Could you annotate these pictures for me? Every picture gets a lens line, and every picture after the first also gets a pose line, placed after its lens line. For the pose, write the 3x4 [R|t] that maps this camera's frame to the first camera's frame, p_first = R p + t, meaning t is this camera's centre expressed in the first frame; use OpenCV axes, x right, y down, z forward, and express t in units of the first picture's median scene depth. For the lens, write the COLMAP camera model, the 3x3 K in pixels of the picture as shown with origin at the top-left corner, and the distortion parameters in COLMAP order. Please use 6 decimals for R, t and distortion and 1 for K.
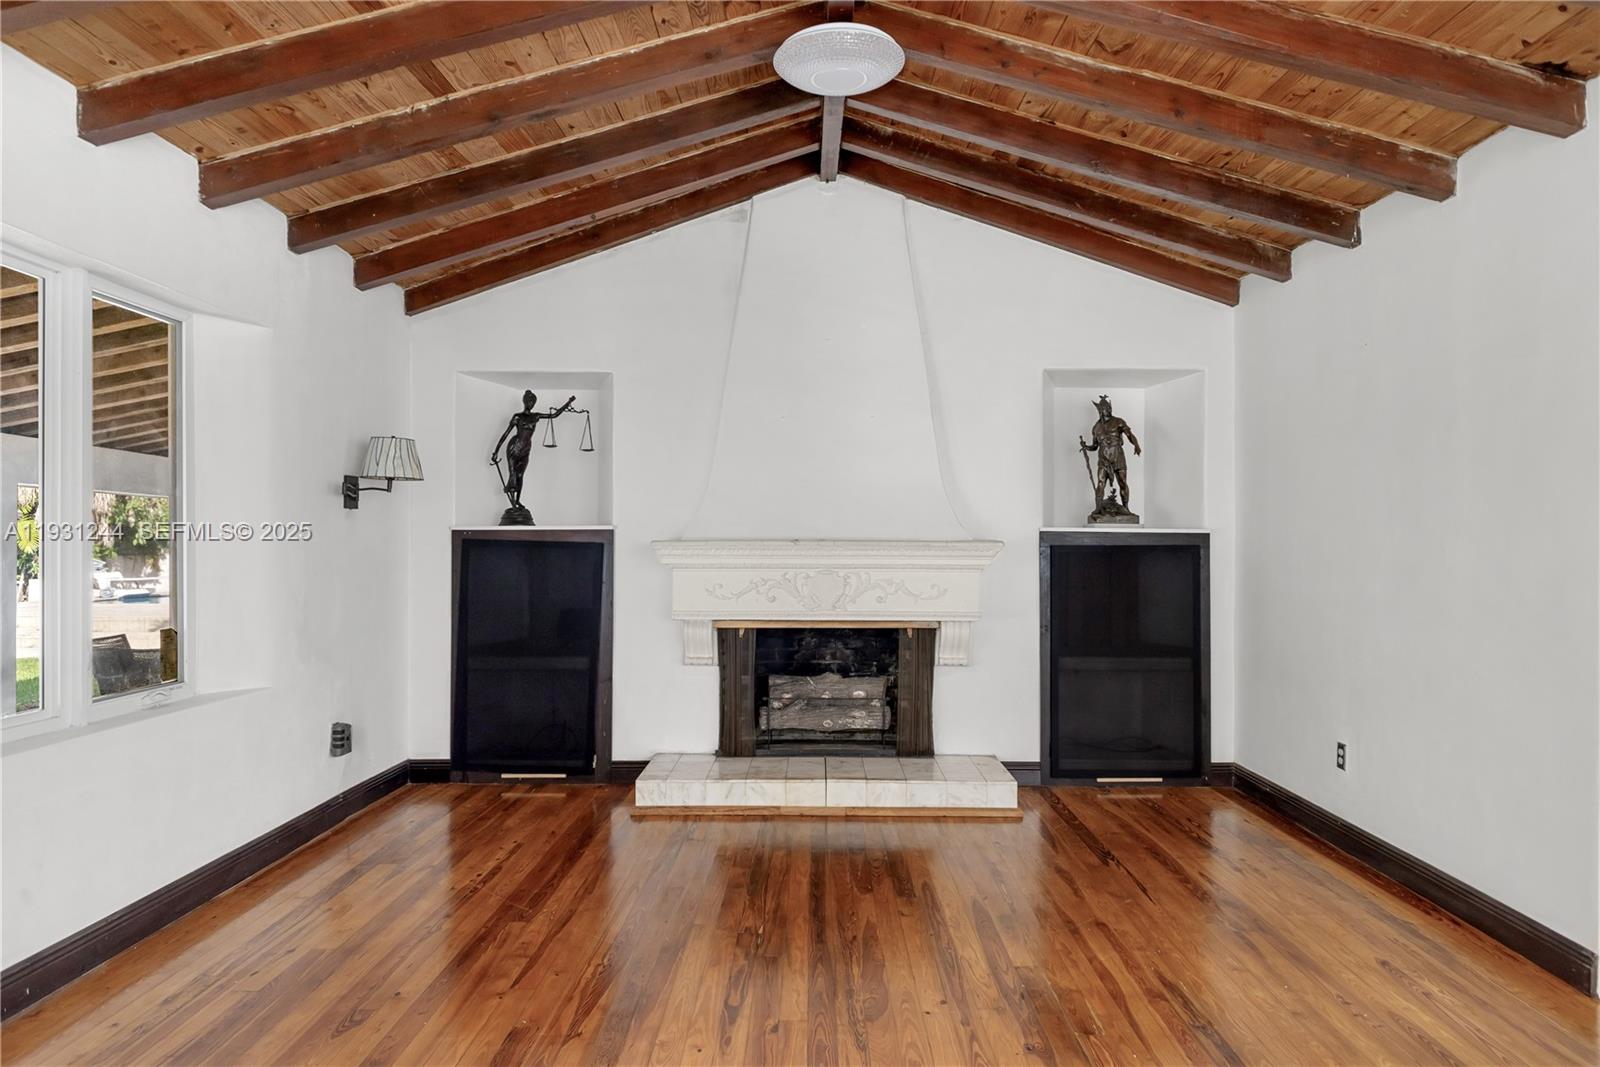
lens RADIAL K [[1001.6, 0, 795.1], [0, 1001.6, 540.0], [0, 0, 1]] dist [0.000075, 0.000115]
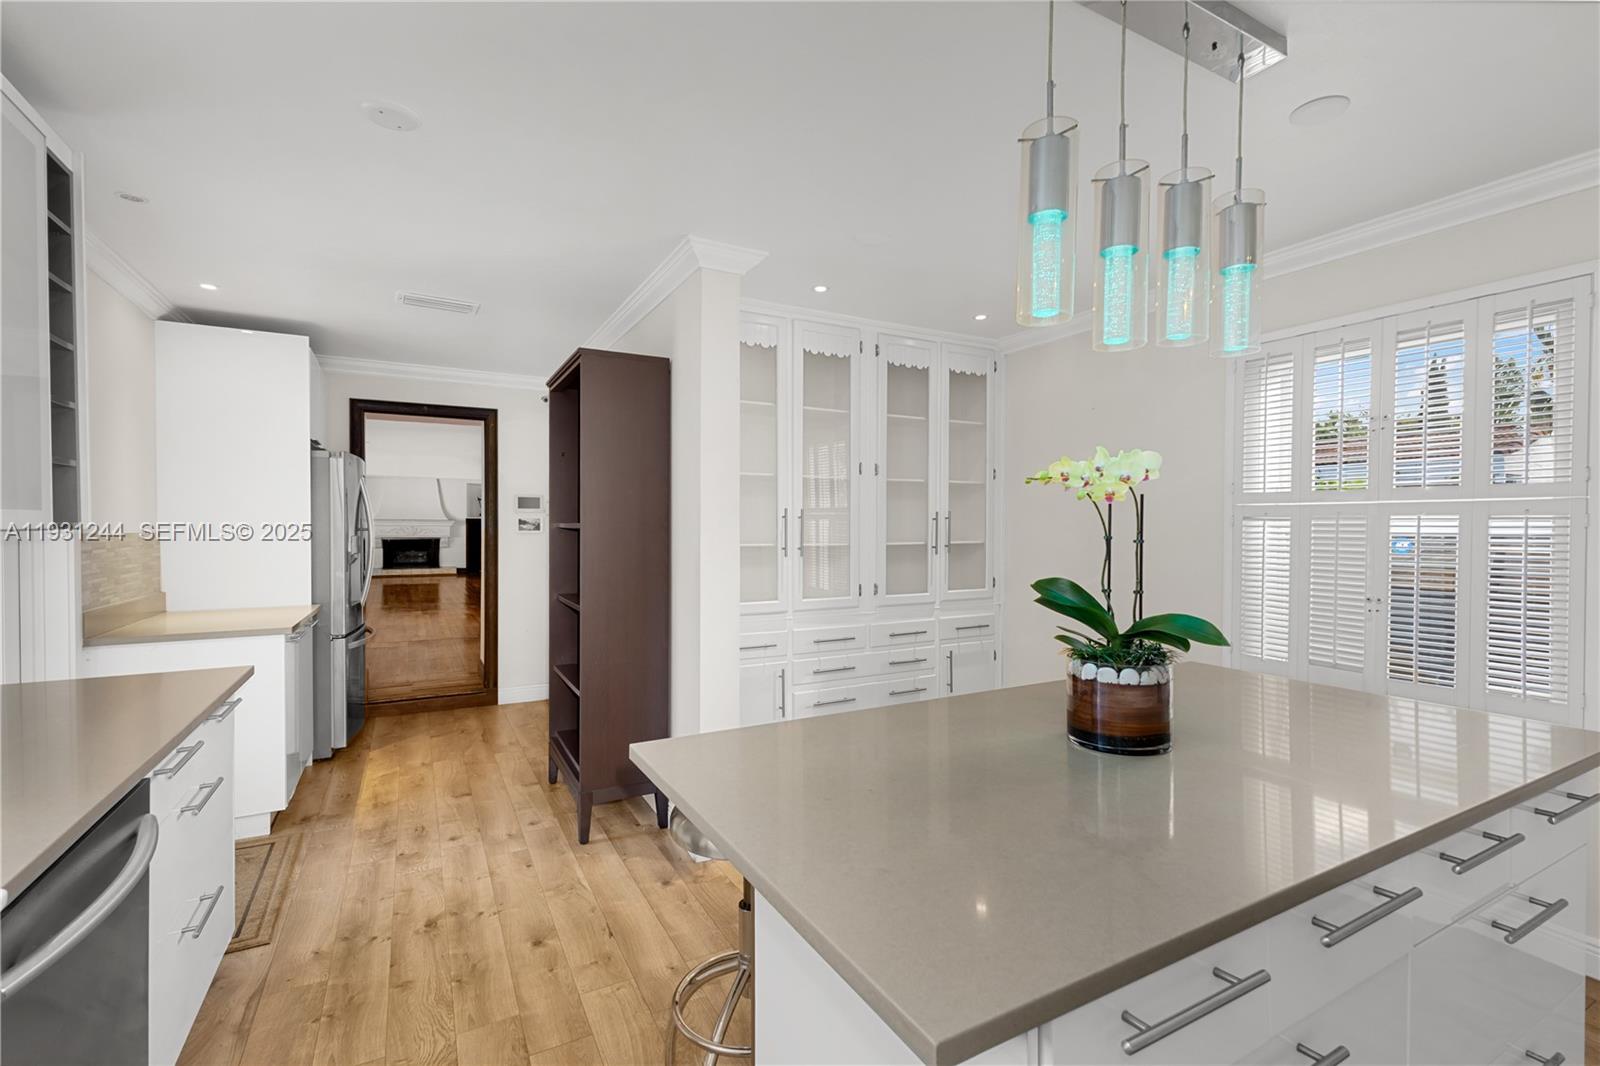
lens RADIAL K [[695.6, 0, 828.2], [0, 695.6, 534.9], [0, 0, 1]] dist [0.011035, -0.000031]
pose [[0.852922, -0.007949, 0.521978, -0.008745], [-0.005371, 0.999698, 0.024000, -0.016479], [-0.522011, -0.023273, 0.852621, -2.601410]]
